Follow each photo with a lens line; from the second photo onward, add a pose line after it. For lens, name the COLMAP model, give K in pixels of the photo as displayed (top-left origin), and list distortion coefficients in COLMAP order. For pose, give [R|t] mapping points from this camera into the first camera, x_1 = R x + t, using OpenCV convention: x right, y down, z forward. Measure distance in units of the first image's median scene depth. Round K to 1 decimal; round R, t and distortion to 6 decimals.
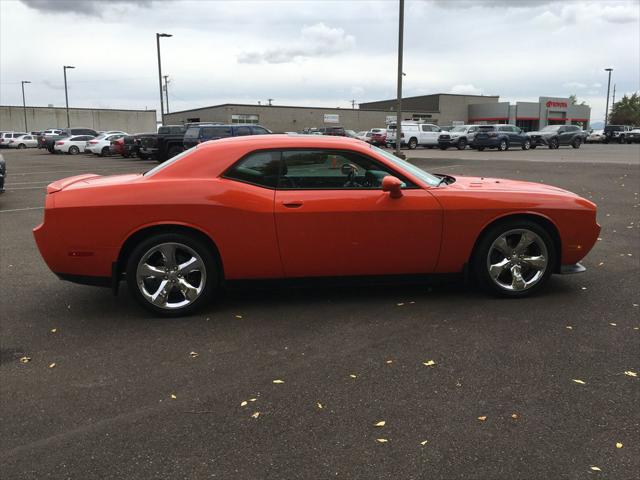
lens RADIAL K [[882.3, 0, 320.0], [0, 882.3, 240.0], [0, 0, 1]] dist [0.080691, -0.016990]
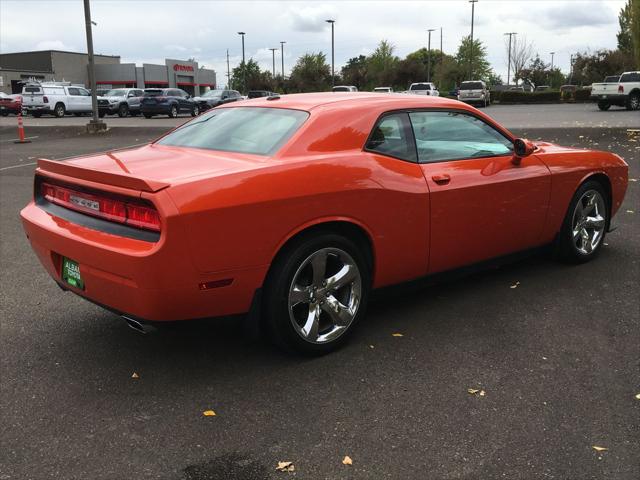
lens RADIAL K [[882.3, 0, 320.0], [0, 882.3, 240.0], [0, 0, 1]] dist [0.080691, -0.016990]
pose [[0.701224, -0.112390, 0.704027, -0.305263], [0.090033, 0.993550, 0.068935, -0.023808], [-0.707233, 0.015047, 0.706820, 0.239040]]
